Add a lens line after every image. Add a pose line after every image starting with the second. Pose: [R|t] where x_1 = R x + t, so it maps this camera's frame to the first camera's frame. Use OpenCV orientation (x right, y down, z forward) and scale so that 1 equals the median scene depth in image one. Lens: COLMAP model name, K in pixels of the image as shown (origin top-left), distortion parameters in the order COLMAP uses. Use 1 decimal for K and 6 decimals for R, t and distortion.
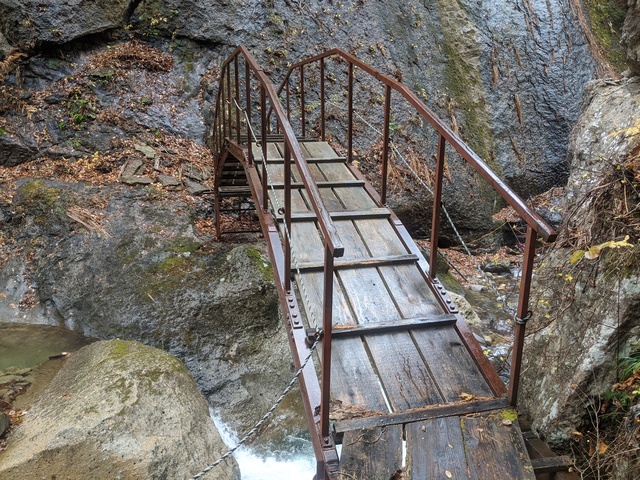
lens RADIAL K [[501.7, 0, 320.5], [0, 501.7, 240.2], [0, 0, 1]] dist [-0.006249, -0.019010]
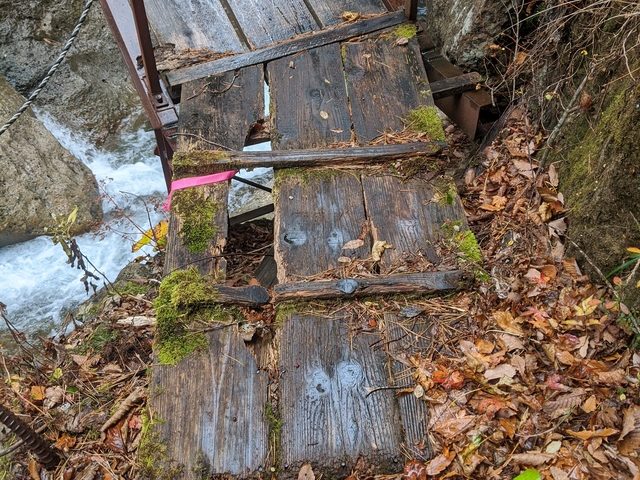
lens RADIAL K [[658.6, 0, 320.0], [0, 658.6, 239.4], [0, 0, 1]] dist [-0.015742, 0.000000]
pose [[0.978504, -0.169325, 0.117727, 0.085452], [0.085710, 0.853113, 0.514637, 0.098129], [-0.187576, -0.493484, 0.849287, 0.050702]]
